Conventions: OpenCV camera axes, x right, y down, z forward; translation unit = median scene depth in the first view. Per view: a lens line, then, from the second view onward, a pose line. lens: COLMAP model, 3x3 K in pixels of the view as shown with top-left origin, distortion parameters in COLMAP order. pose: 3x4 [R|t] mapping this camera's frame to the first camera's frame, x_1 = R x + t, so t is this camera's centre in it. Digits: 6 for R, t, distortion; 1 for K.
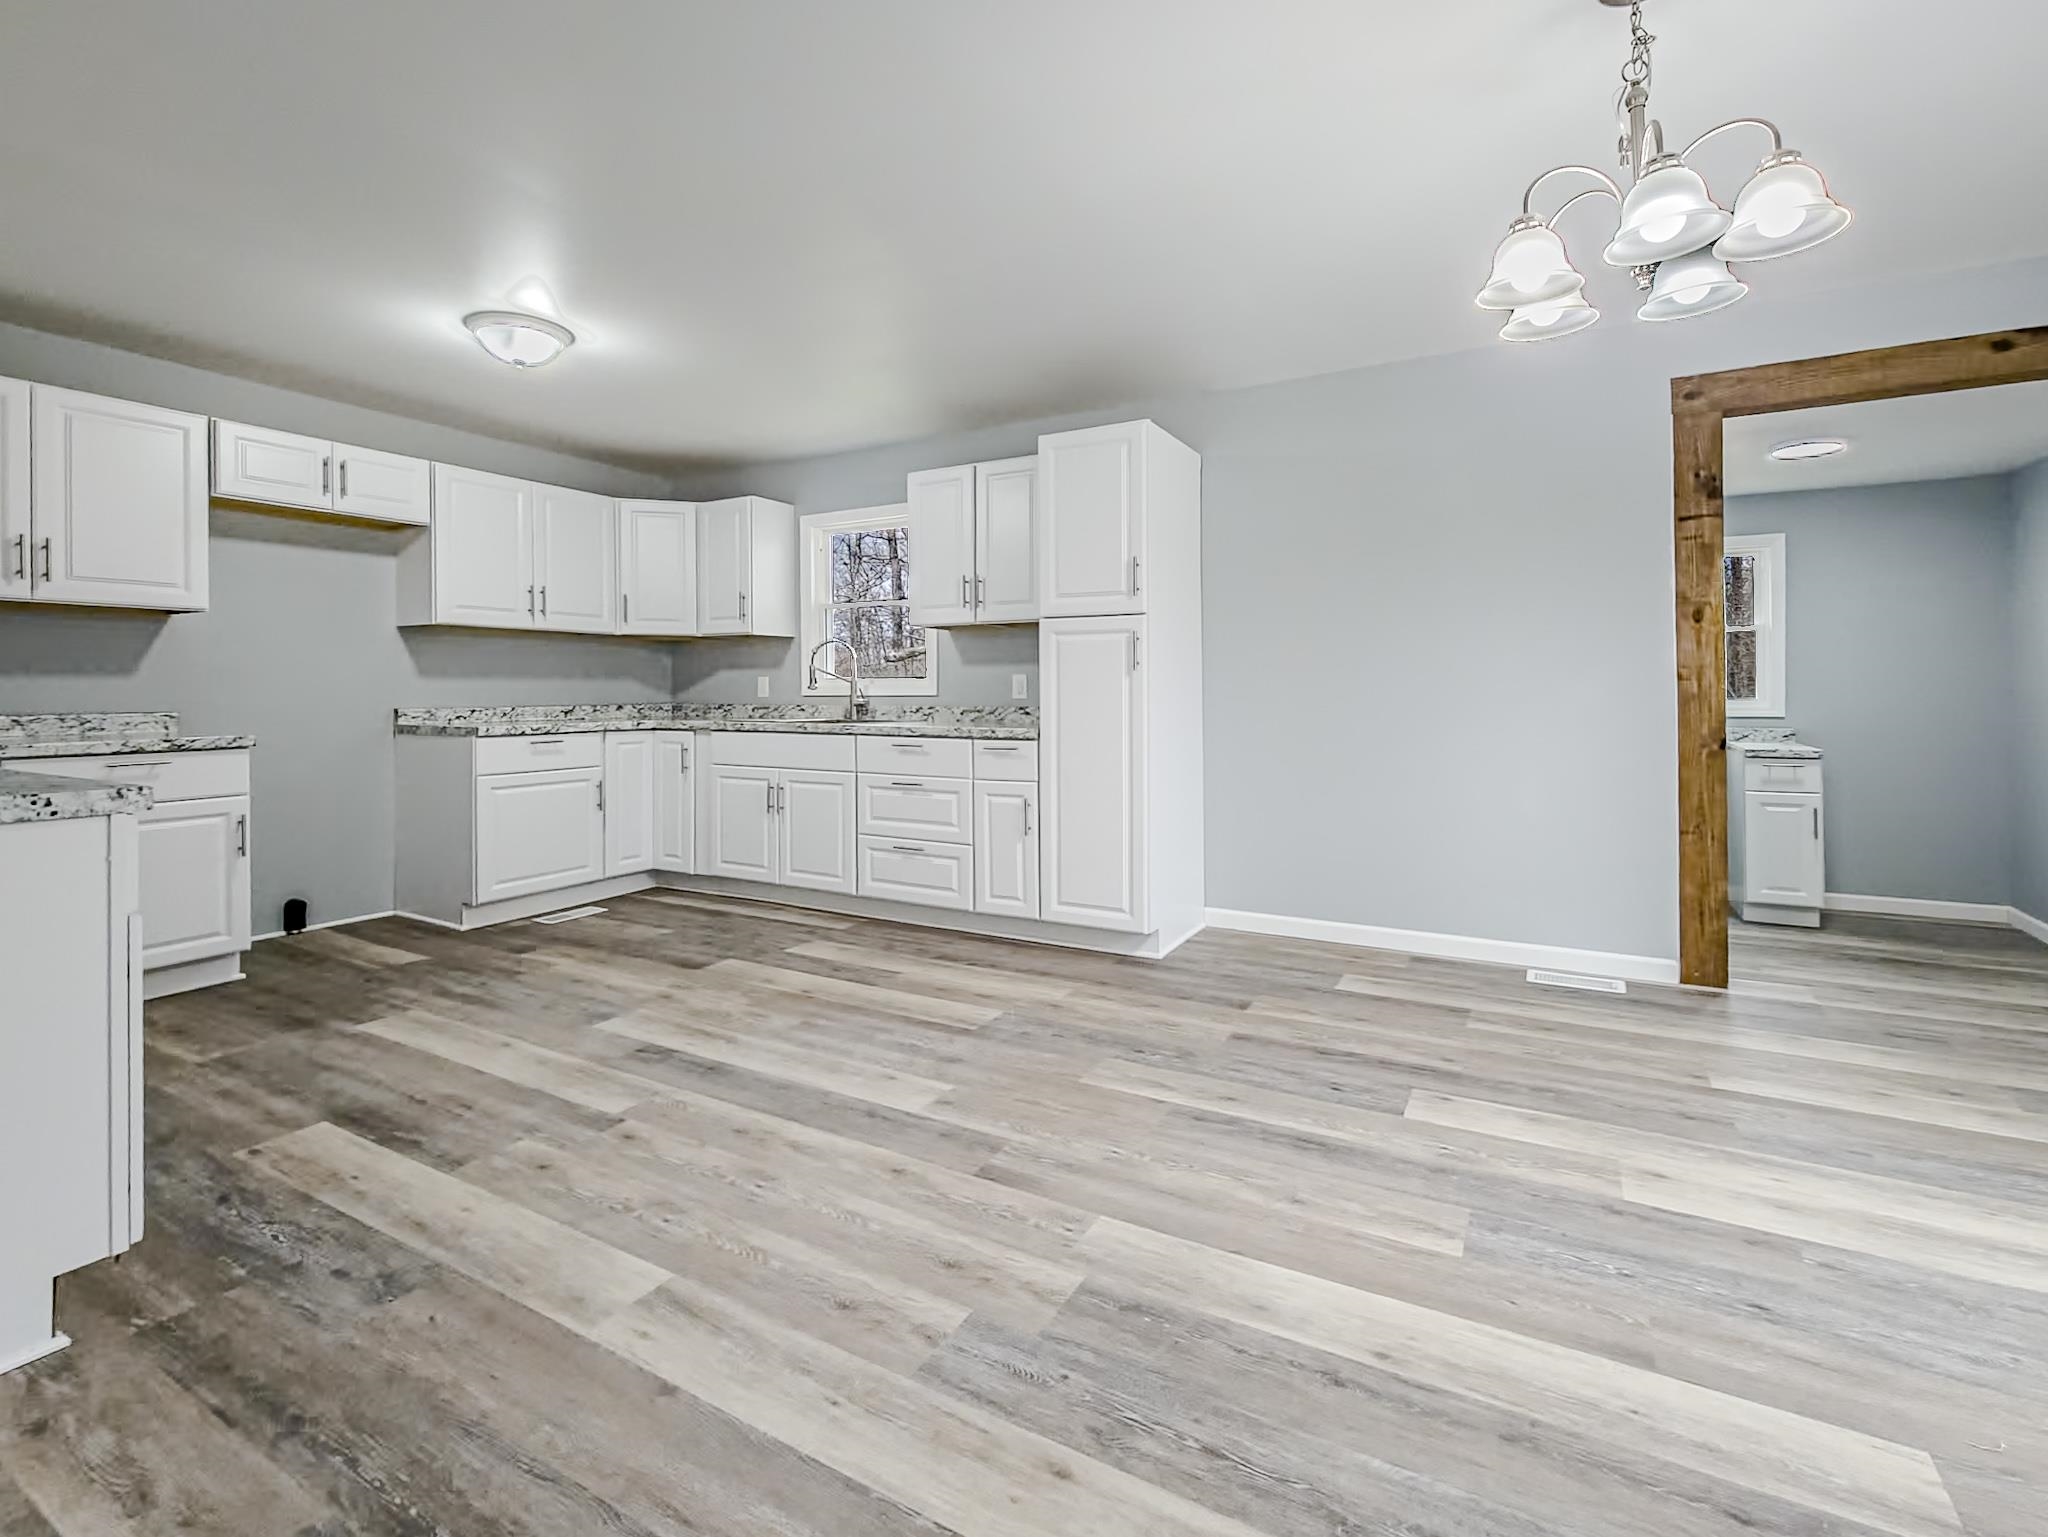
lens RADIAL K [[862.0, 0, 1107.3], [0, 862.0, 696.7], [0, 0, 1]] dist [-0.003659, -0.000546]
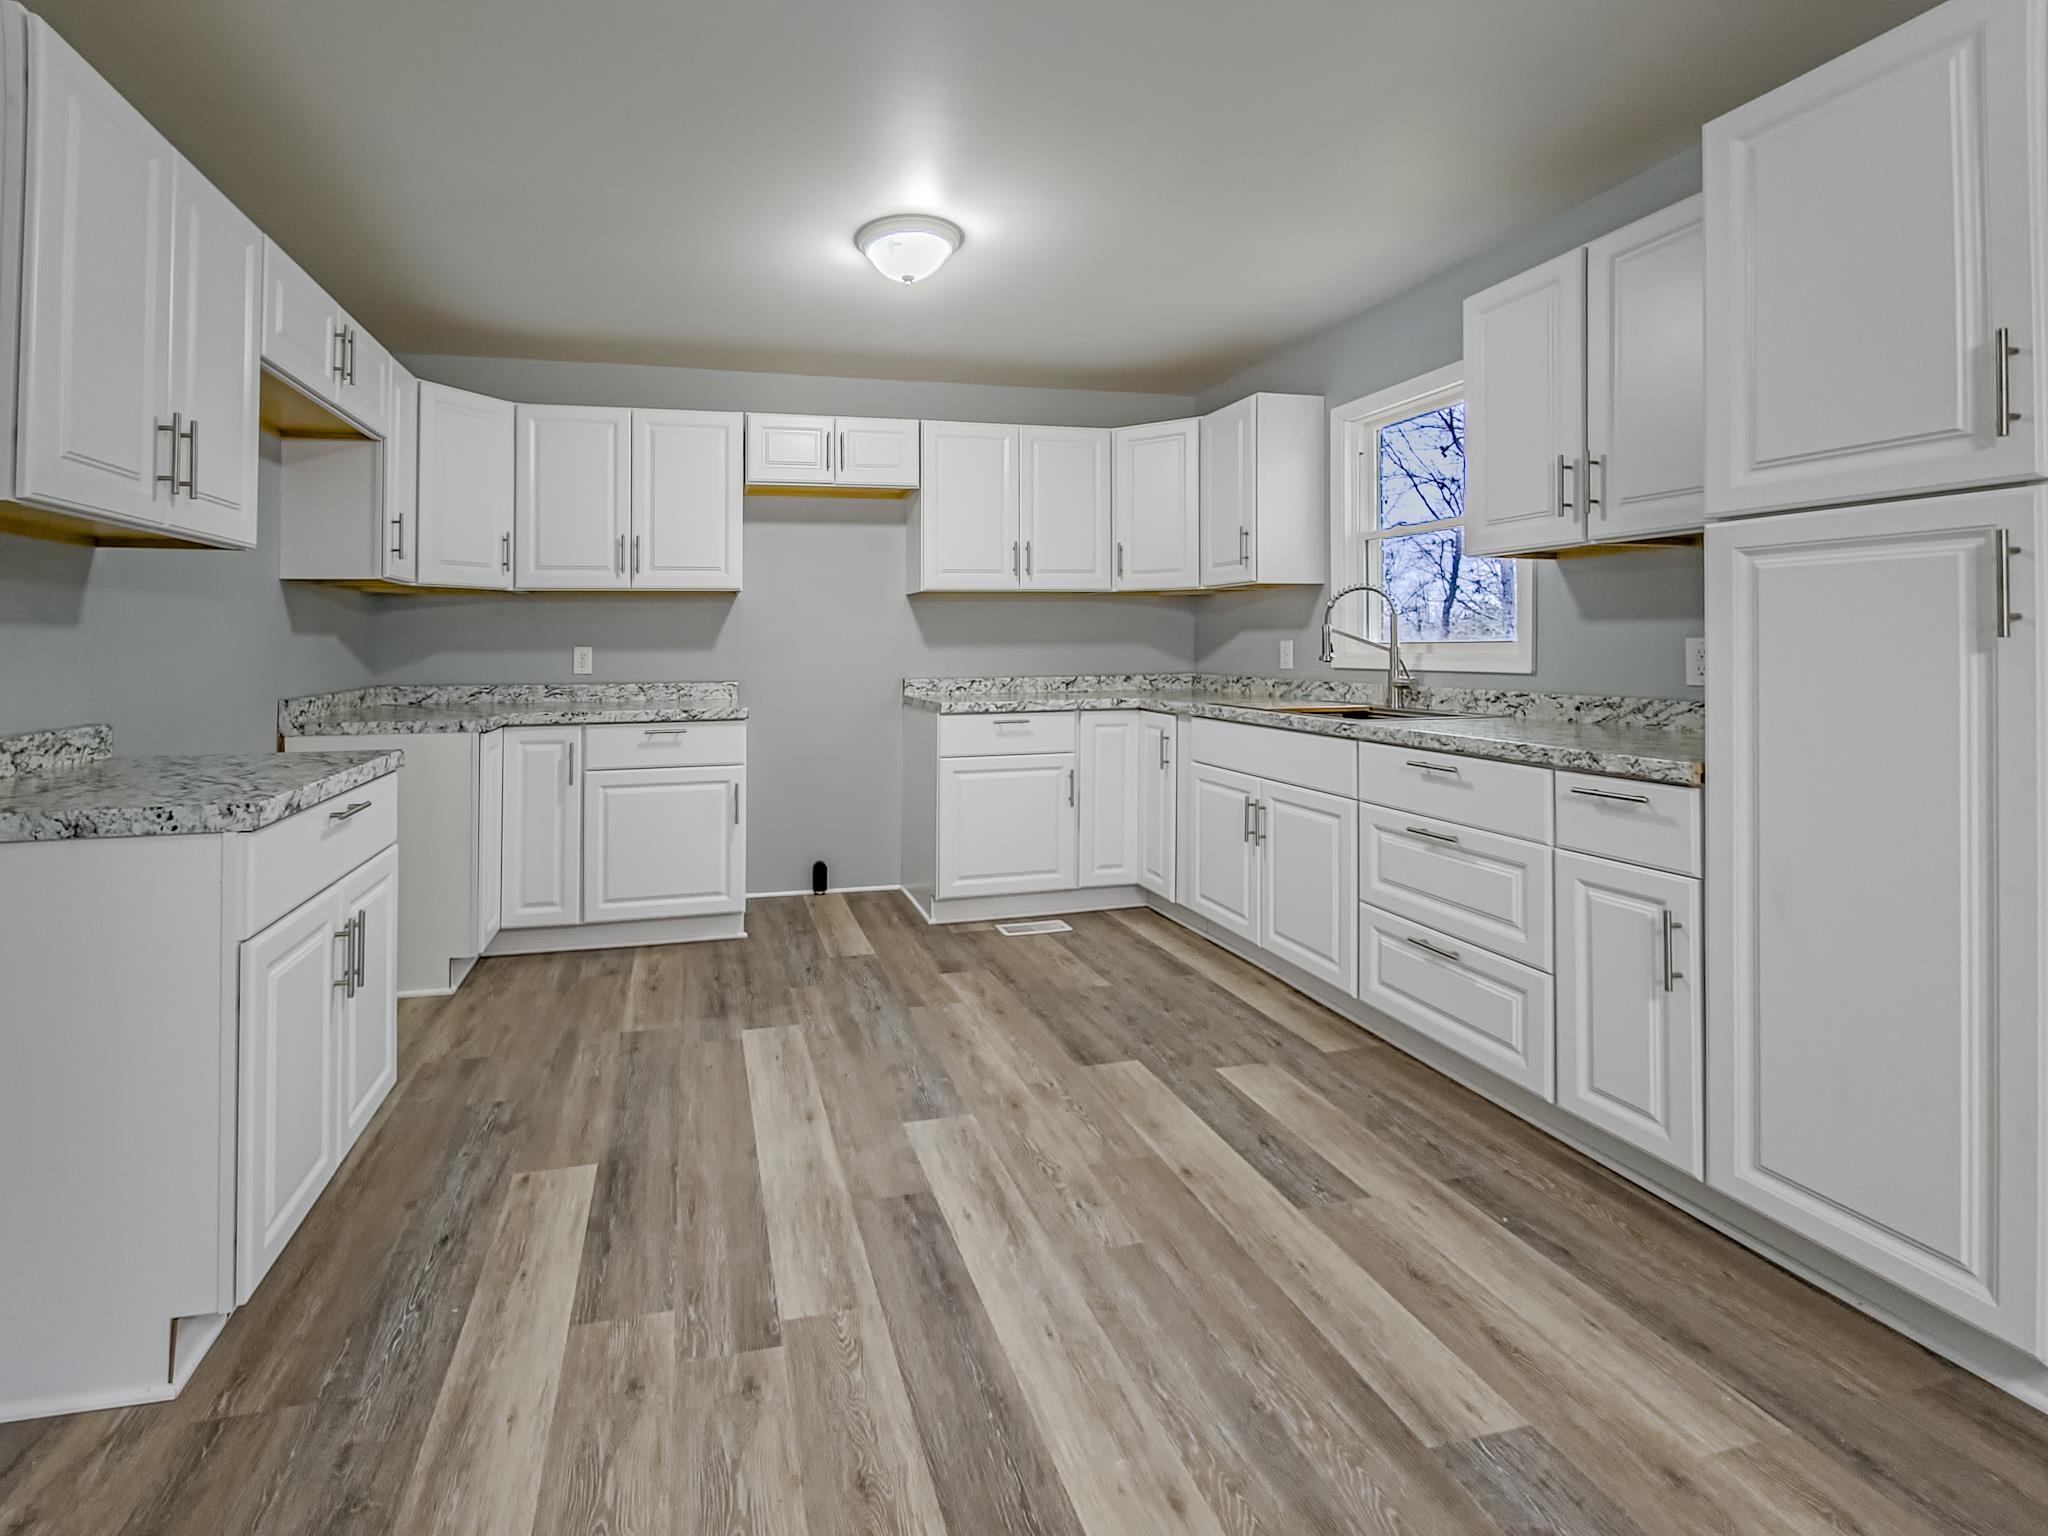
lens RADIAL K [[969.6, 0, 937.9], [0, 969.6, 644.9], [0, 0, 1]] dist [-0.006386, 0.001008]
pose [[0.645505, -0.003028, -0.763750, 0.057206], [-0.000053, 0.999992, -0.004009, -0.026939], [0.763756, 0.002629, 0.645499, 0.412567]]
